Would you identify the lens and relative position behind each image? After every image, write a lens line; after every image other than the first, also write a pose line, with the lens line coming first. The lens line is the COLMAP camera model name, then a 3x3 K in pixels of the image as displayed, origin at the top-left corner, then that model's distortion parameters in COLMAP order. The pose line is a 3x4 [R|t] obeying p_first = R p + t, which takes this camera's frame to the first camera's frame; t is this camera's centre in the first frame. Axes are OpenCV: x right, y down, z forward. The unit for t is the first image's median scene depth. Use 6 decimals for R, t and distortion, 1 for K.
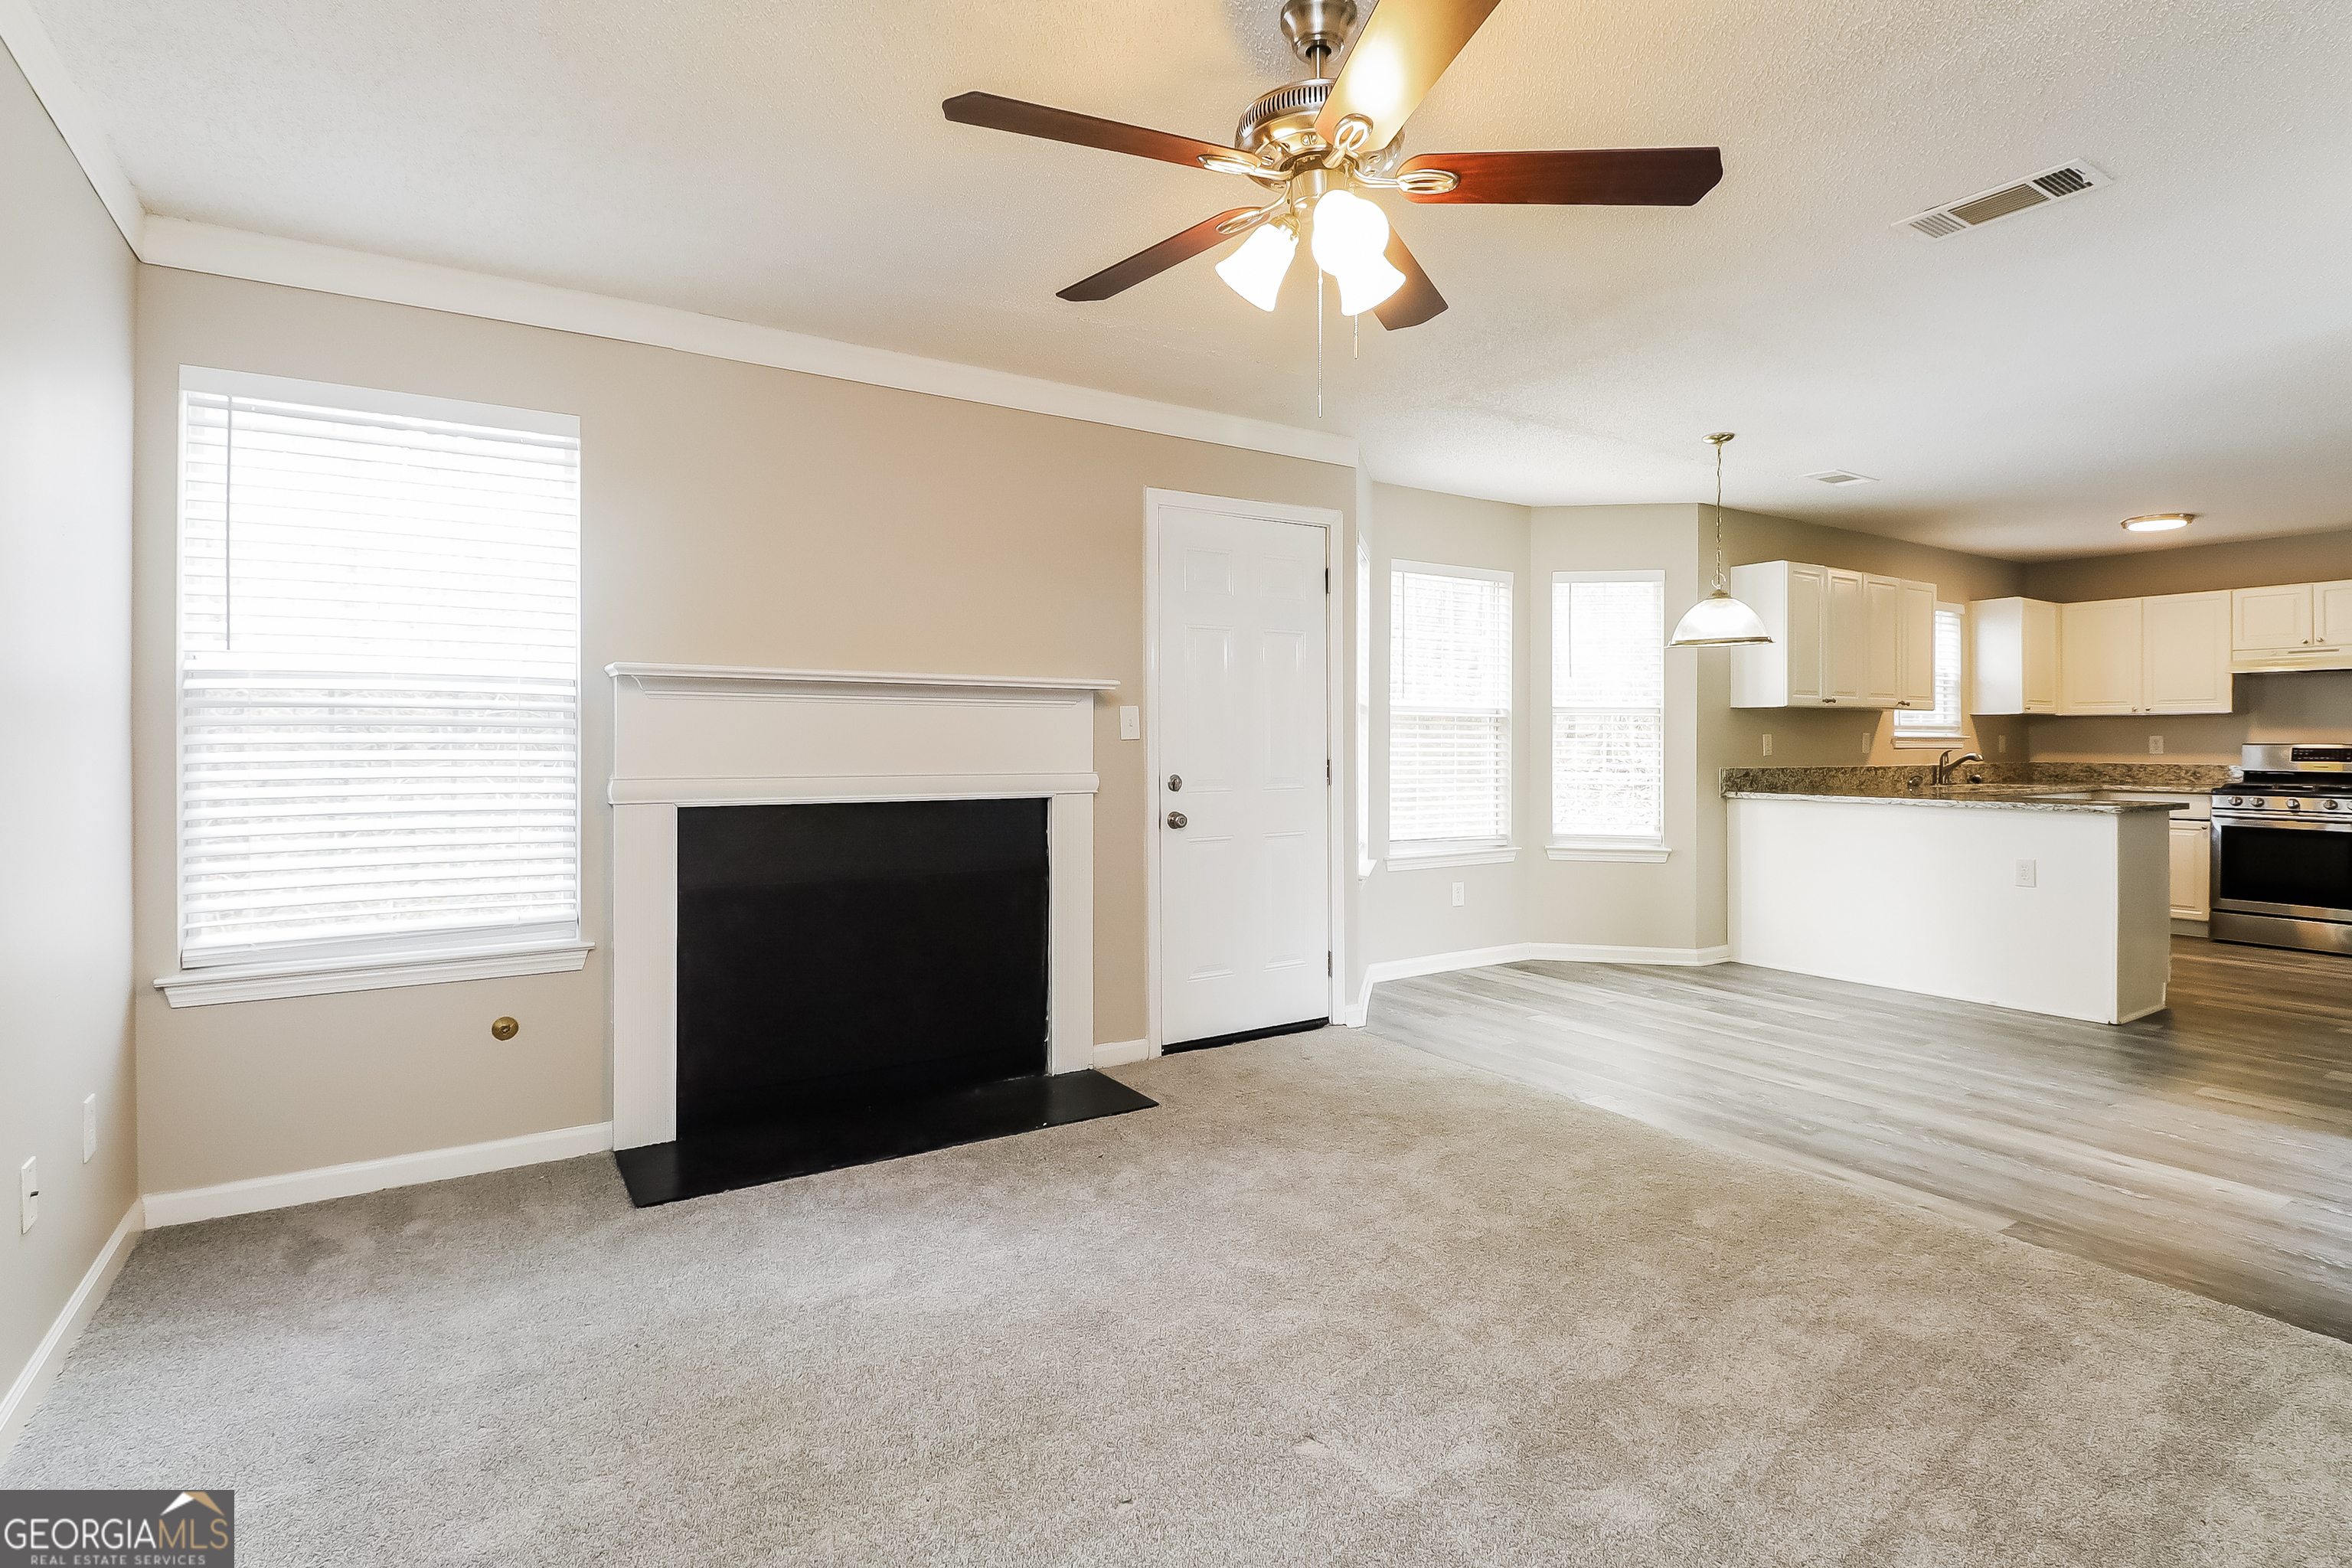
lens RADIAL K [[1169.9, 0, 1181.5], [0, 1169.9, 738.1], [0, 0, 1]] dist [-0.001301, -0.000500]
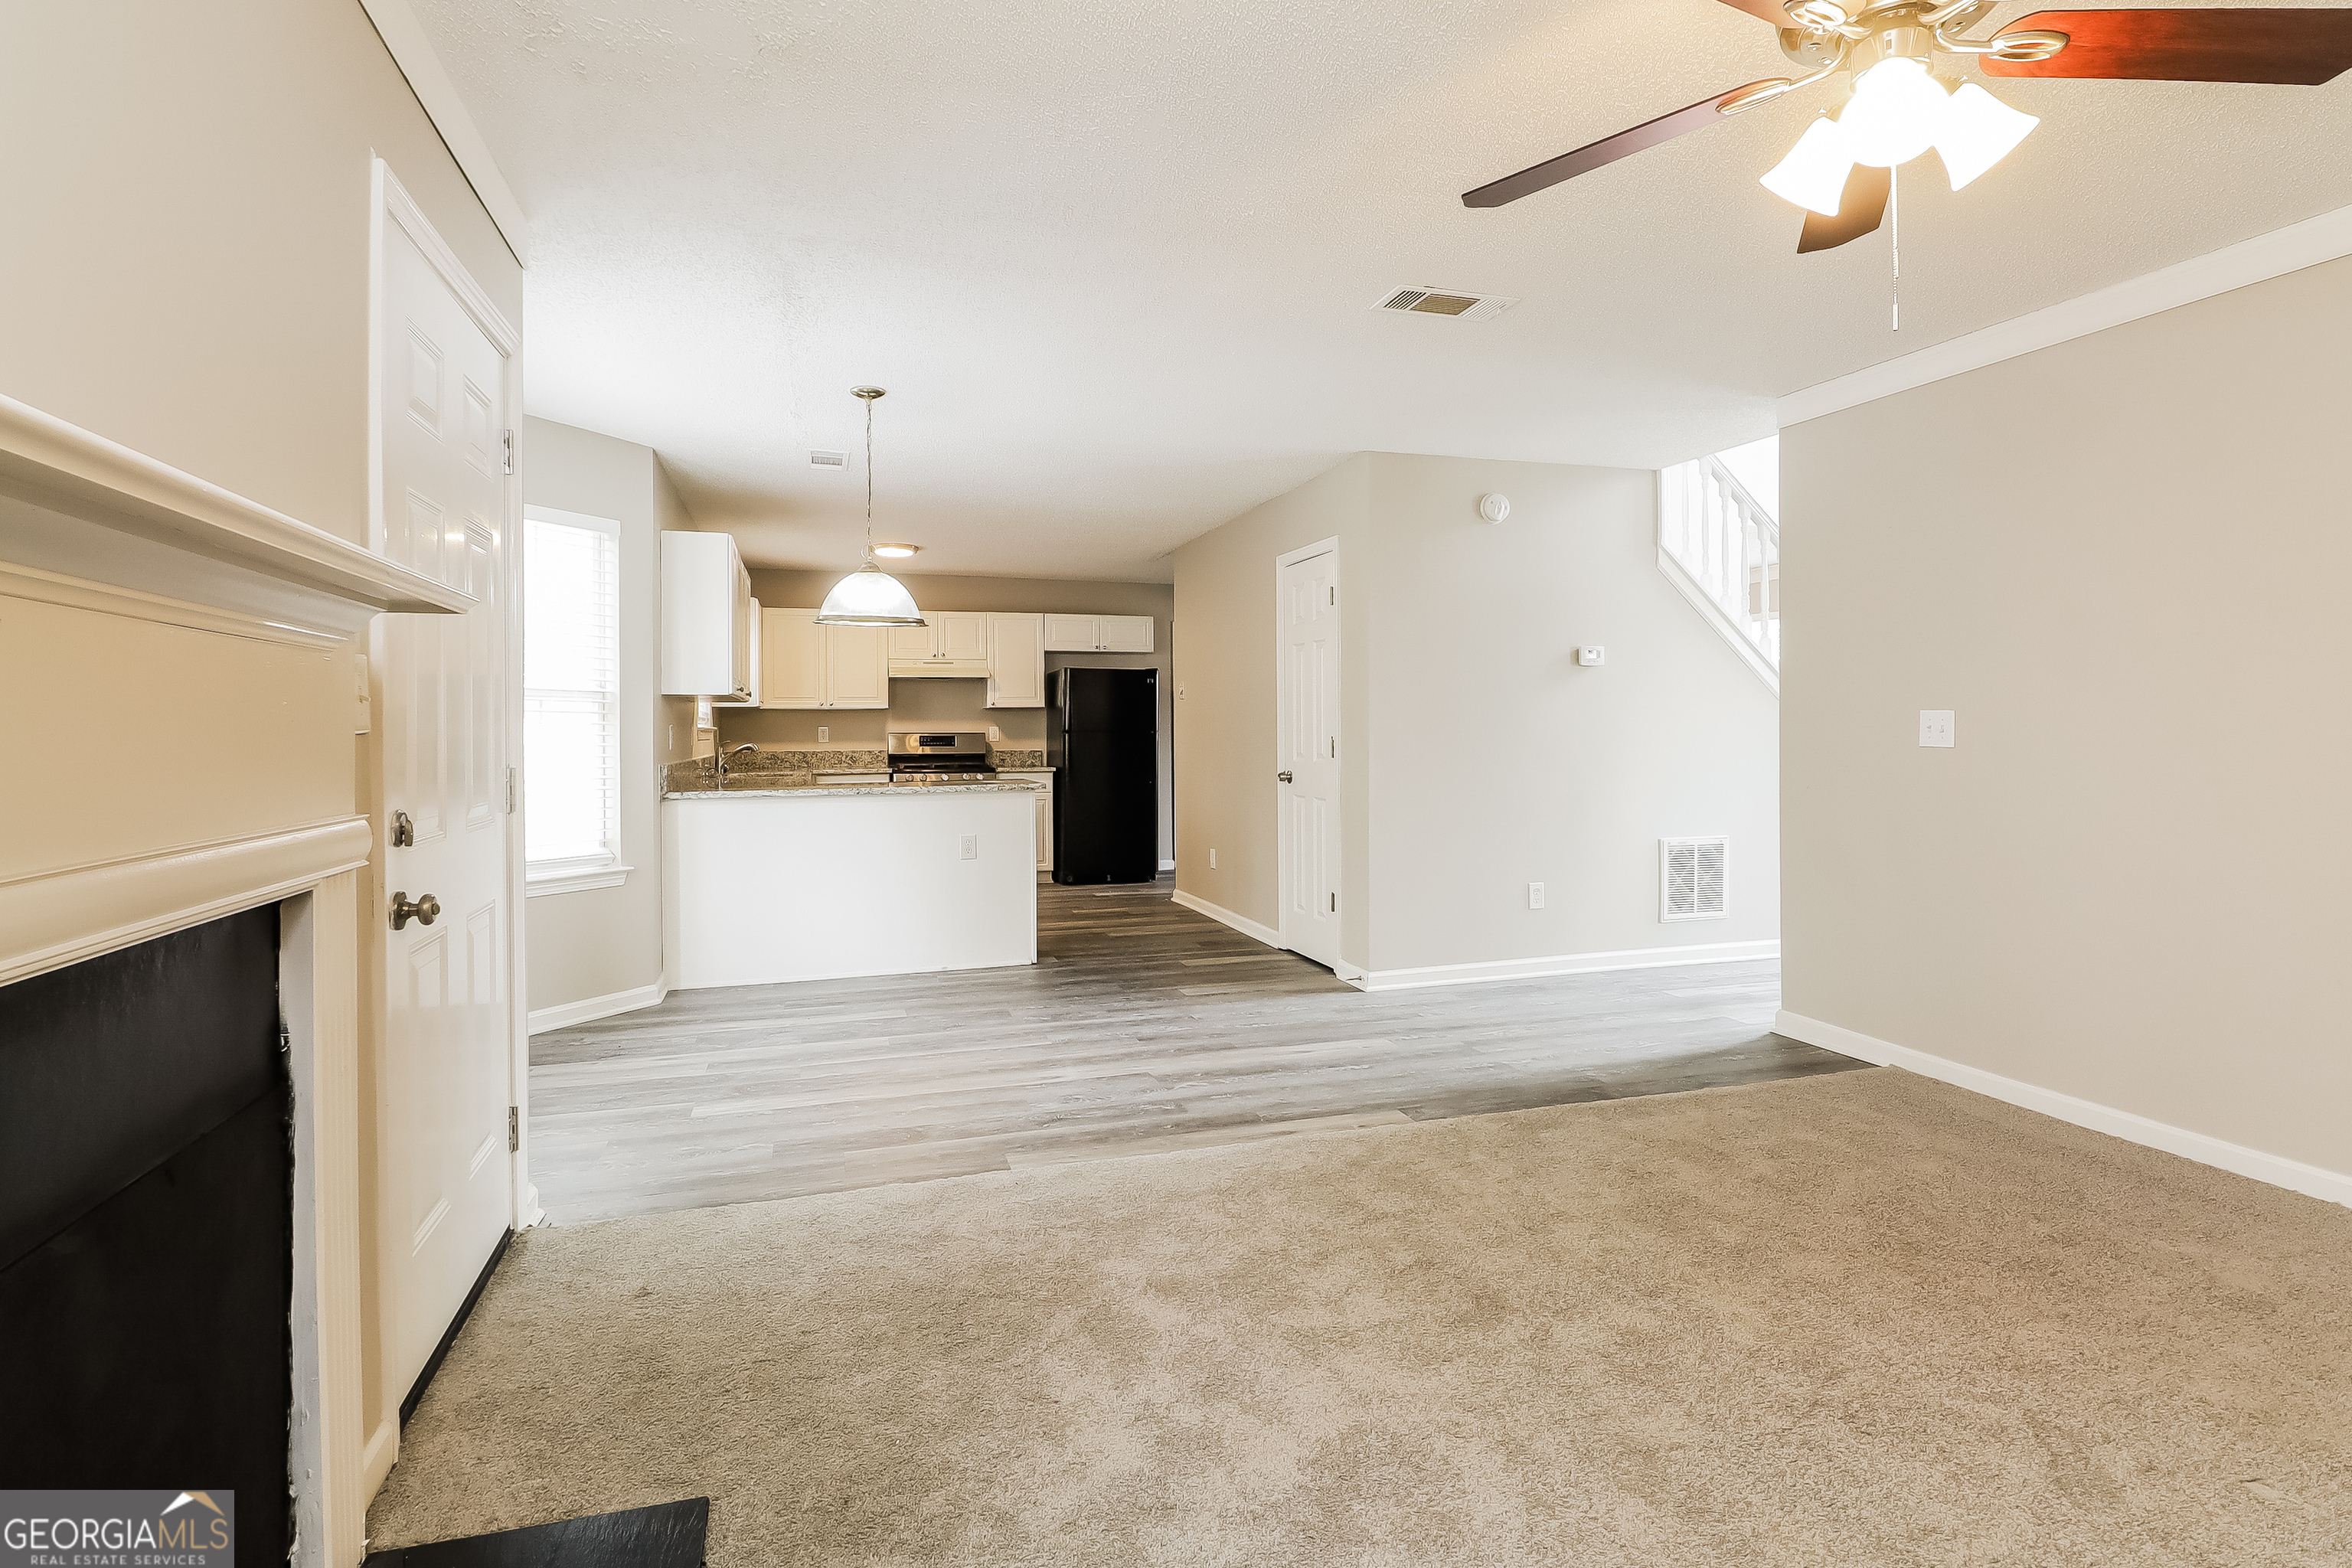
lens RADIAL K [[1169.9, 0, 1181.5], [0, 1169.9, 738.1], [0, 0, 1]] dist [-0.001301, -0.000500]
pose [[0.265003, -0.010517, 0.964190, -0.260856], [0.004774, 0.999943, 0.009595, -0.000364], [-0.964236, 0.002061, 0.265038, 0.415526]]
